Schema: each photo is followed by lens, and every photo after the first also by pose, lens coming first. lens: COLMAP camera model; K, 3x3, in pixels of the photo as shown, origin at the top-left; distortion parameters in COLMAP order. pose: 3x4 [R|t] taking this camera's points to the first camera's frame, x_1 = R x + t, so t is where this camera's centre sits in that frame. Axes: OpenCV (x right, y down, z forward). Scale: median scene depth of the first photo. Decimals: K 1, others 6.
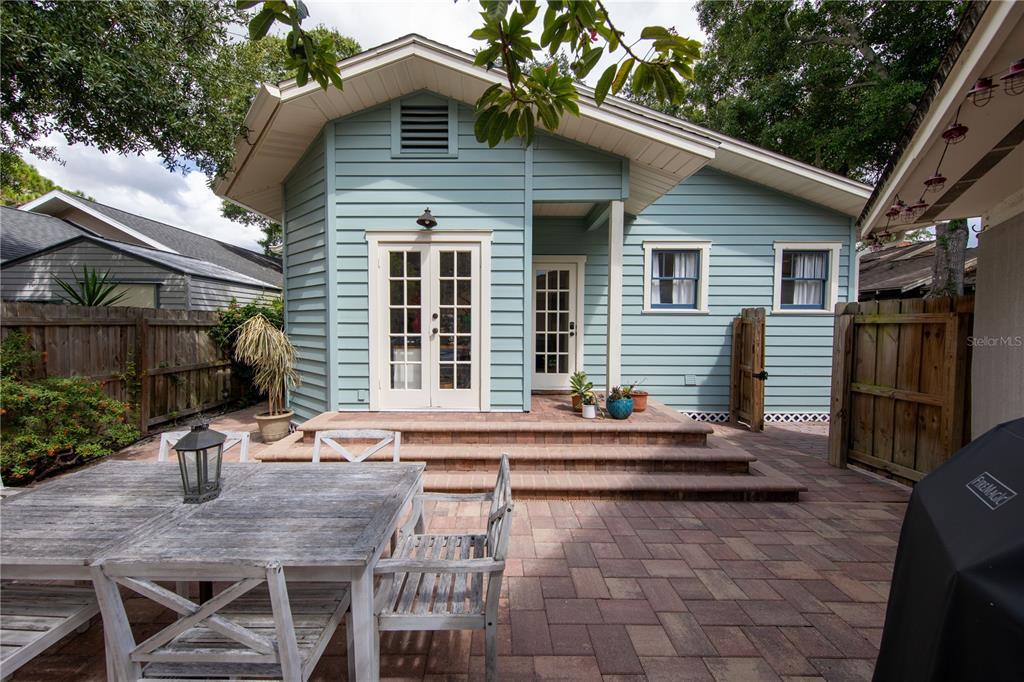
lens RADIAL K [[420.5, 0, 494.4], [0, 420.5, 341.5], [0, 0, 1]] dist [0.006288, -0.002042]
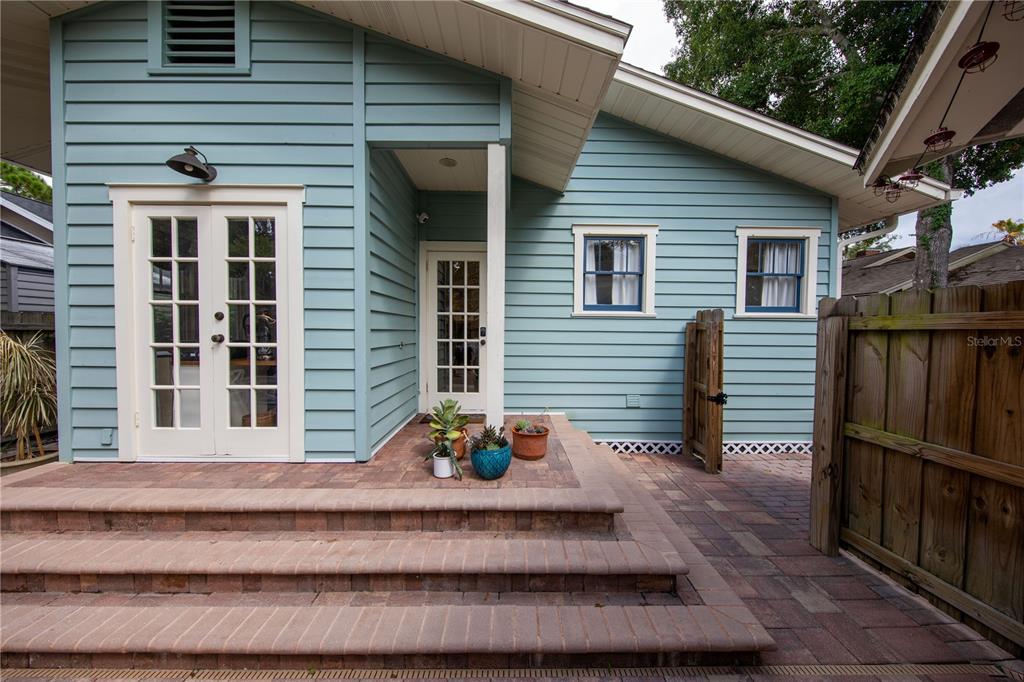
lens RADIAL K [[359.3, 0, 524.9], [0, 359.3, 341.0], [0, 0, 1]] dist [0.000592, -0.000860]
pose [[0.999811, 0.003373, 0.019165, 0.324151], [-0.003157, 0.999932, -0.011268, -0.017227], [-0.019201, 0.011206, 0.999753, 0.429417]]
